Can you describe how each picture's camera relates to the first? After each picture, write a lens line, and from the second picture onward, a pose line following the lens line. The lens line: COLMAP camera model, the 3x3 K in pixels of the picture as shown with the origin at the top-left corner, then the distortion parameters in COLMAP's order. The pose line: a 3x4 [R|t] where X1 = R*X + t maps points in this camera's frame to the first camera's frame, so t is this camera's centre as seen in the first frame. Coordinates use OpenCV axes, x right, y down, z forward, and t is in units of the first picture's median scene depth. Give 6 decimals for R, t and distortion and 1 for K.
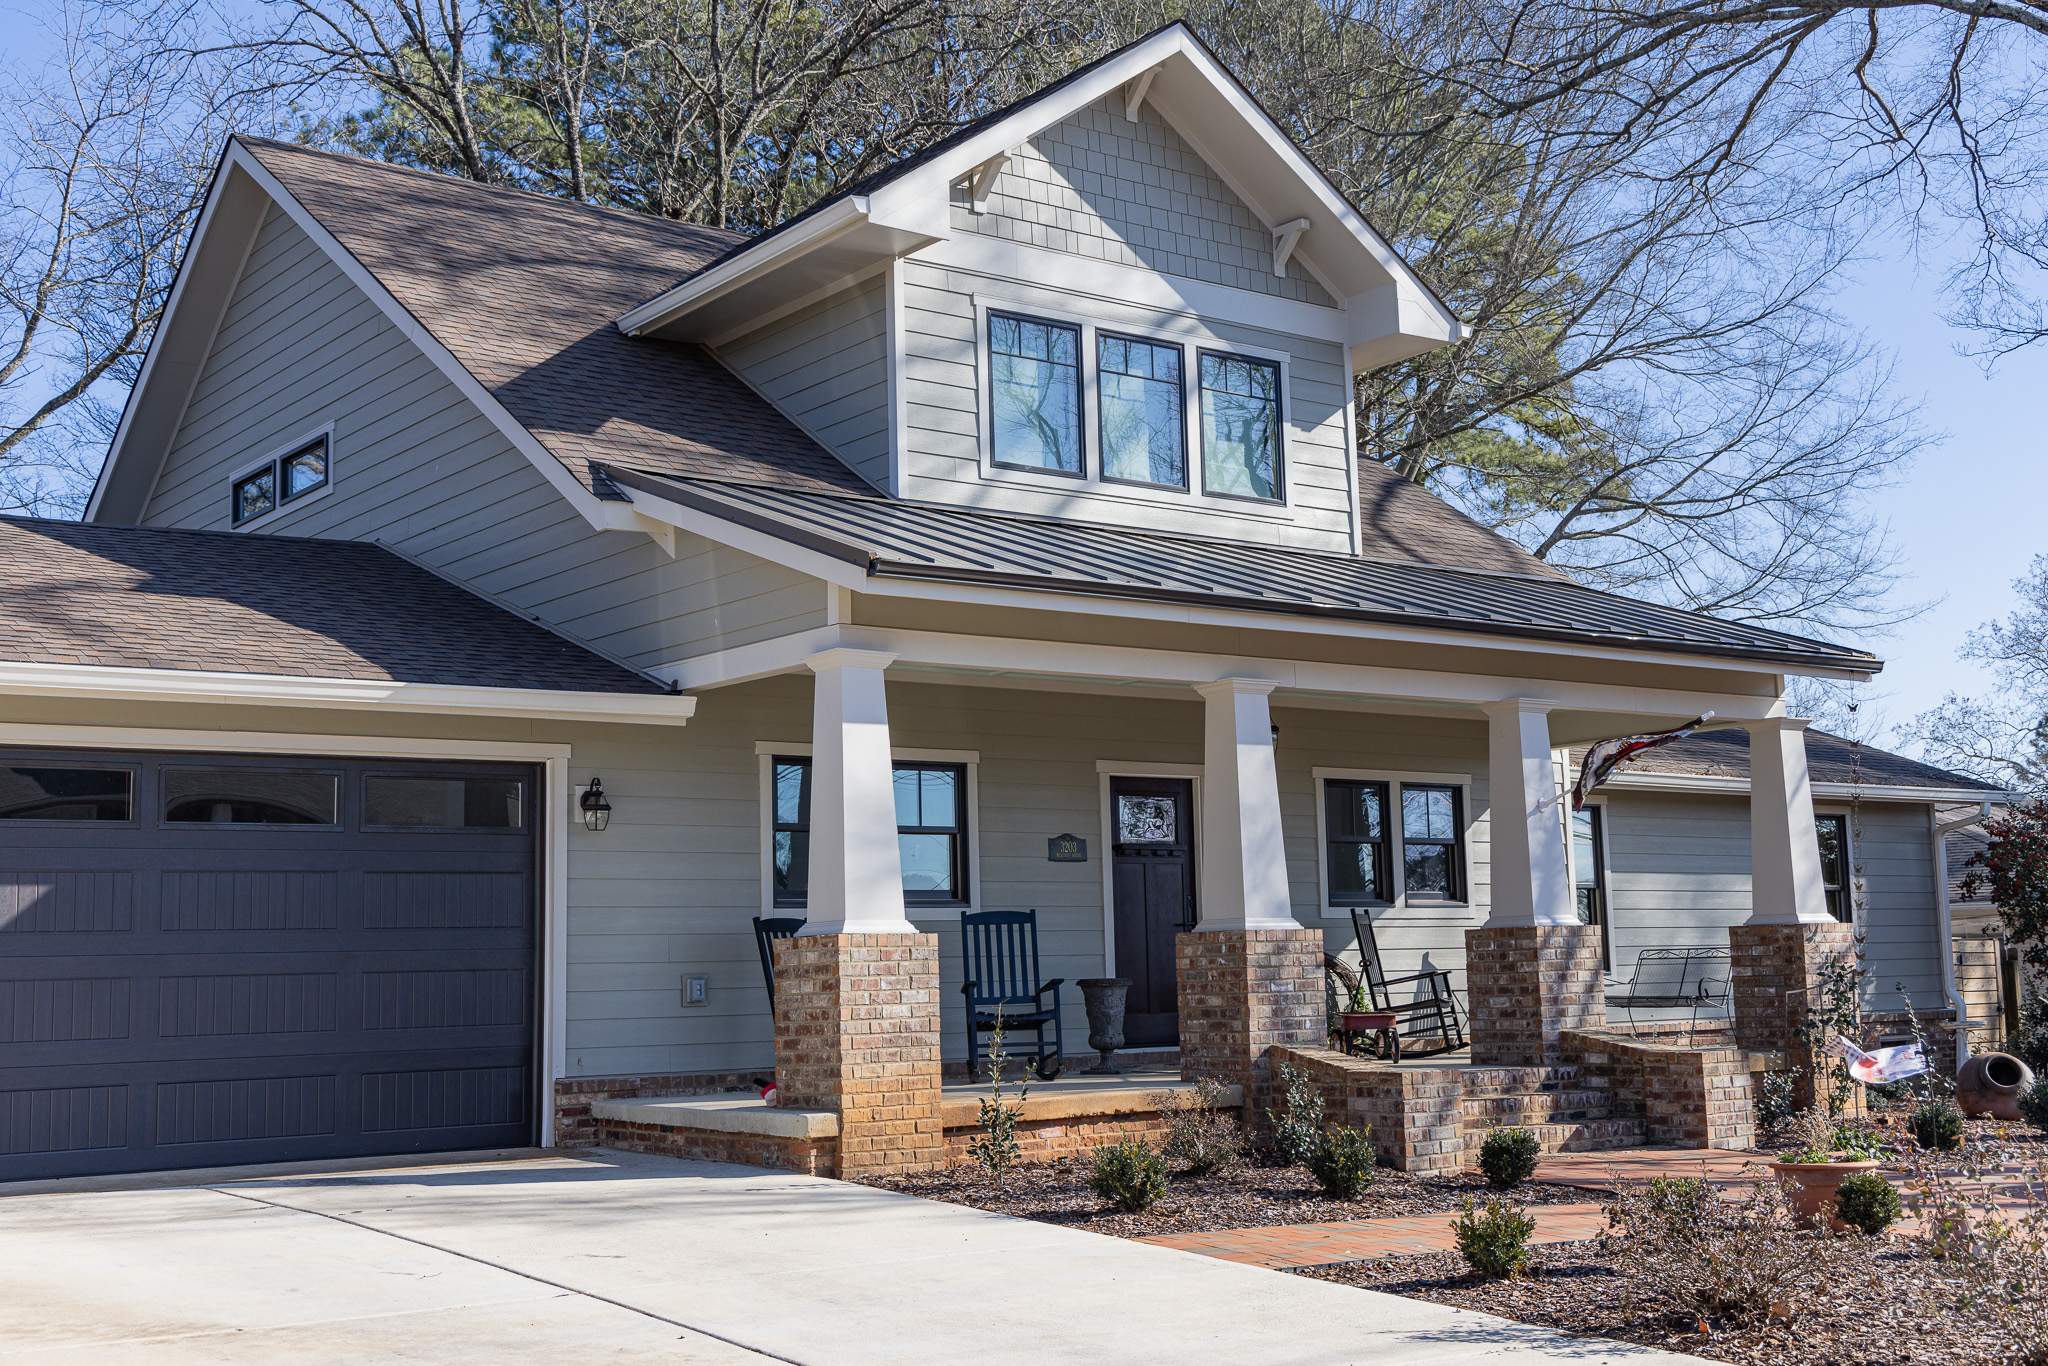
lens RADIAL K [[2408.9, 0, 1022.4], [0, 2408.9, 680.8], [0, 0, 1]] dist [0.029620, 0.000000]
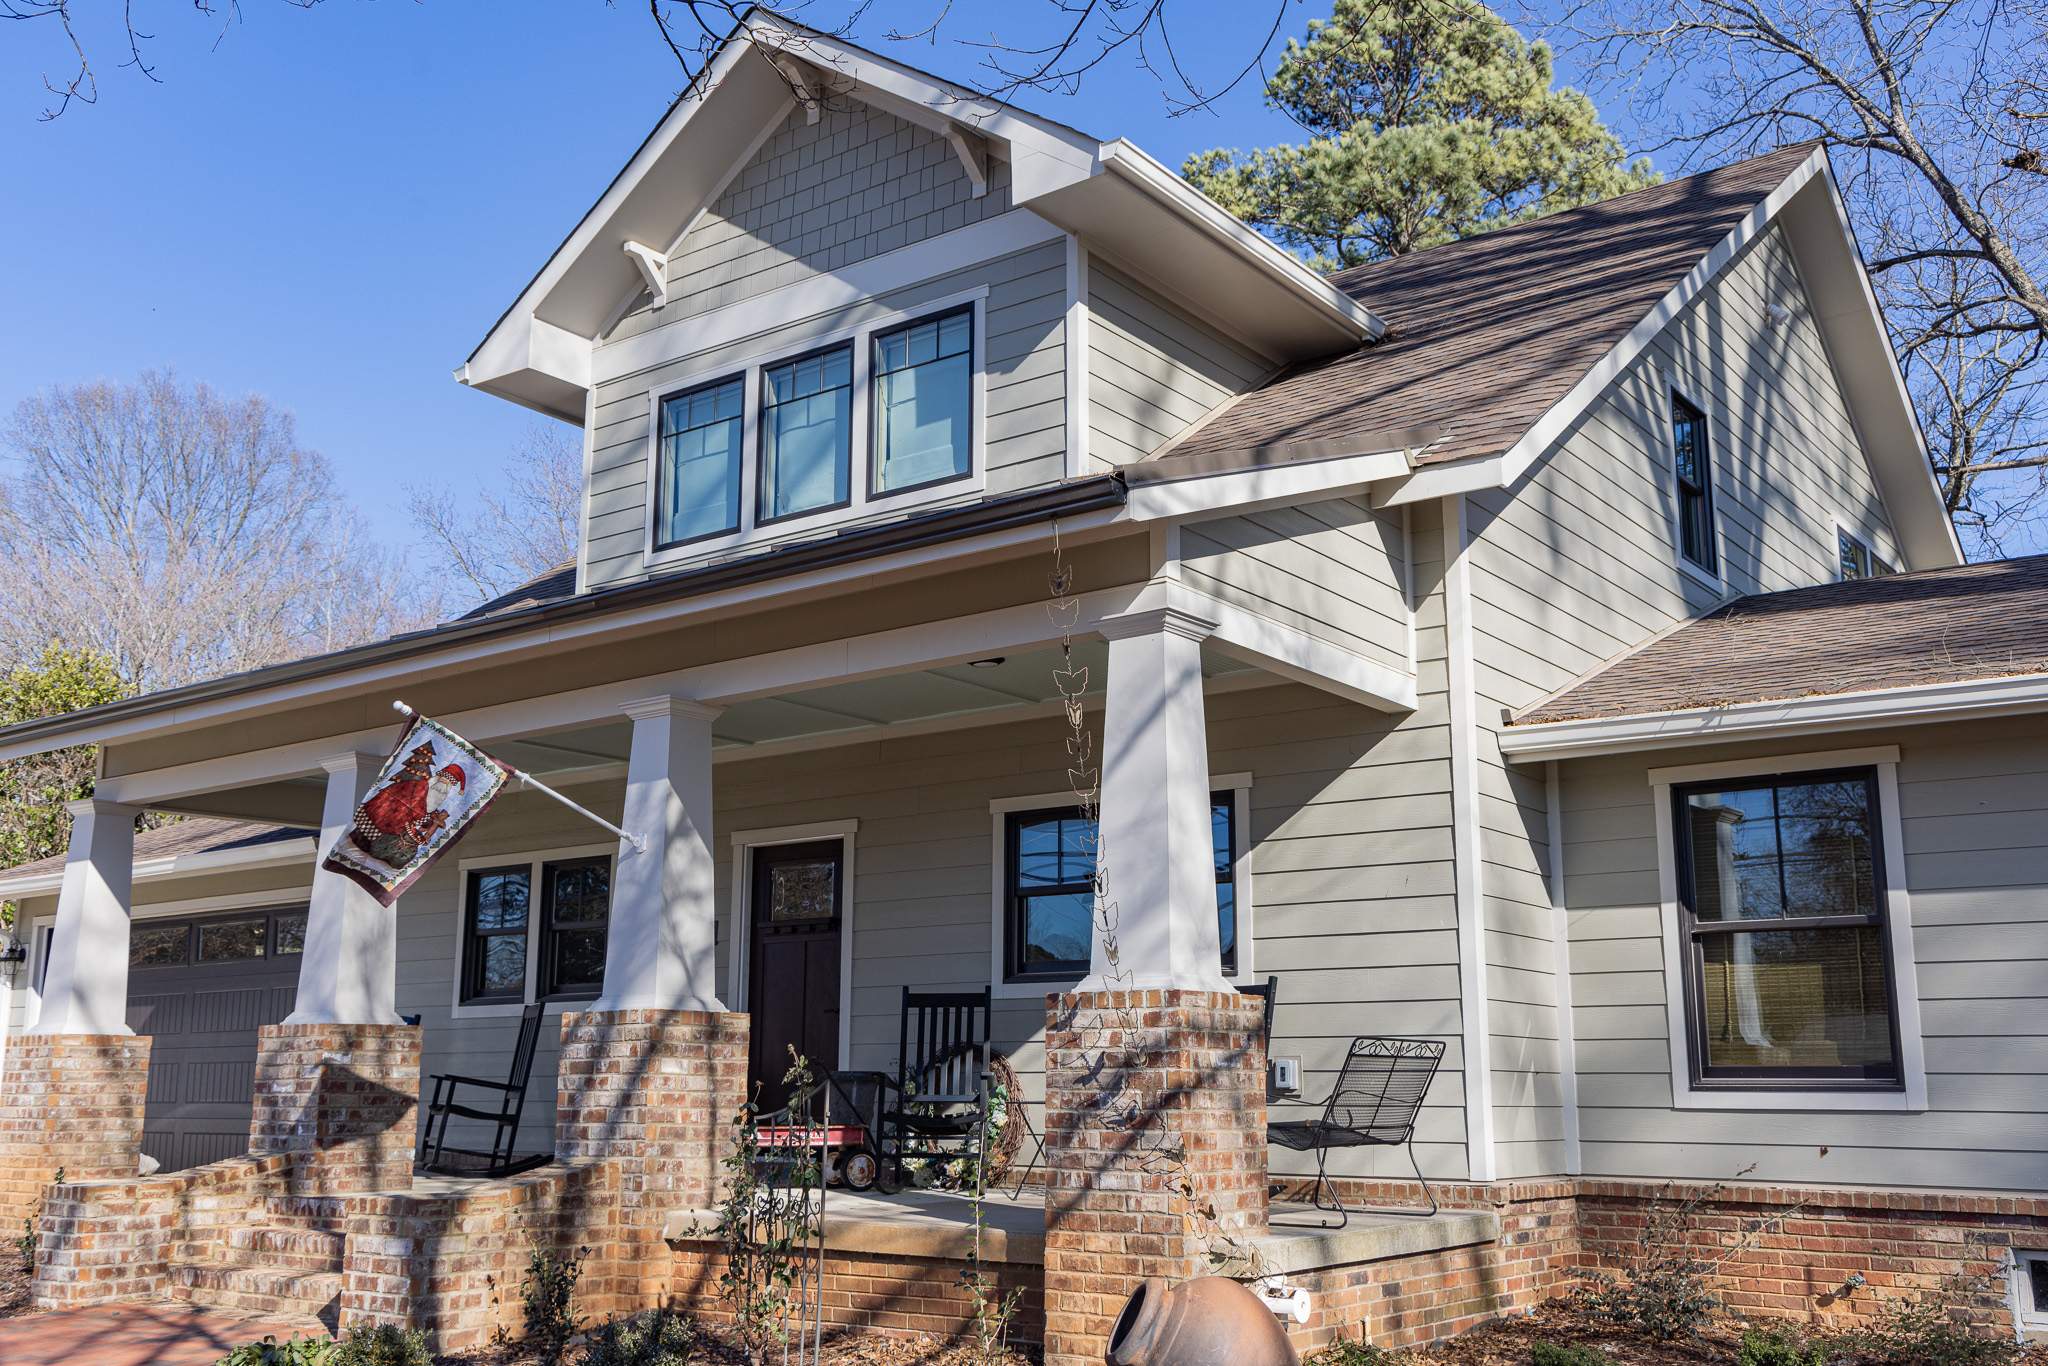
lens RADIAL K [[1967.6, 0, 1020.6], [0, 1967.6, 681.9], [0, 0, 1]] dist [0.028259, 0.000000]
pose [[0.262414, -0.172040, -0.949495, 0.895610], [0.111021, 0.982827, -0.147397, 0.113893], [0.958548, -0.066735, 0.277008, 1.038507]]
